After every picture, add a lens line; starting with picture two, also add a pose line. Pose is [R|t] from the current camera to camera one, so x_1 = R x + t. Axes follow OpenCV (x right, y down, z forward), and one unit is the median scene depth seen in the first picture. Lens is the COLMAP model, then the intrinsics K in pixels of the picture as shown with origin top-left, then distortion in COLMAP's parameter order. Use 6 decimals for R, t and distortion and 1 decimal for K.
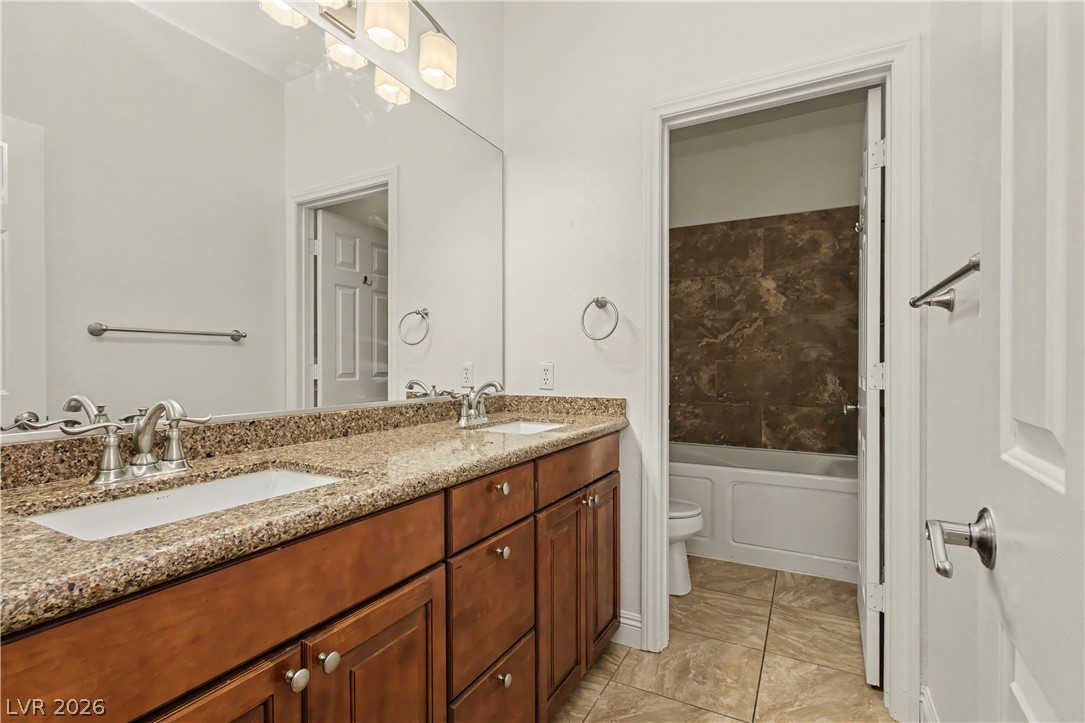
lens RADIAL K [[495.0, 0, 545.4], [0, 495.0, 366.2], [0, 0, 1]] dist [-0.002922, 0.000219]
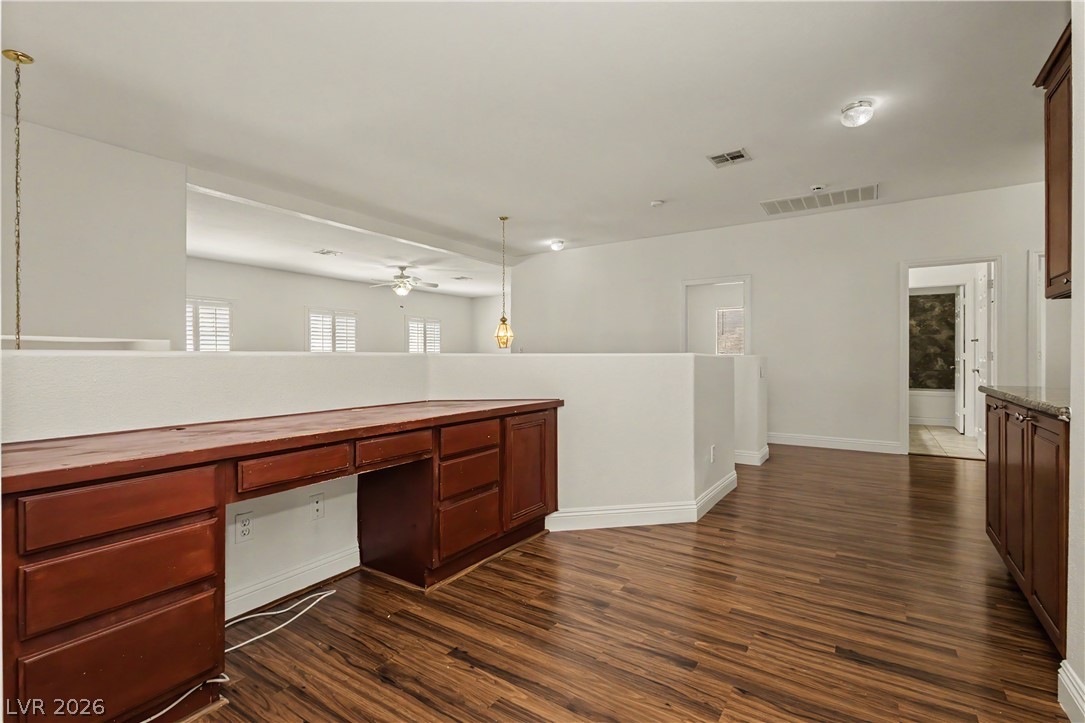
lens RADIAL K [[495.0, 0, 546.2], [0, 495.0, 358.6], [0, 0, 1]] dist [-0.002922, 0.000219]
pose [[0.996474, 0.003041, -0.083852, -1.242098], [-0.003627, 0.999970, -0.006829, 0.042464], [0.083829, 0.007109, 0.996455, -1.726139]]
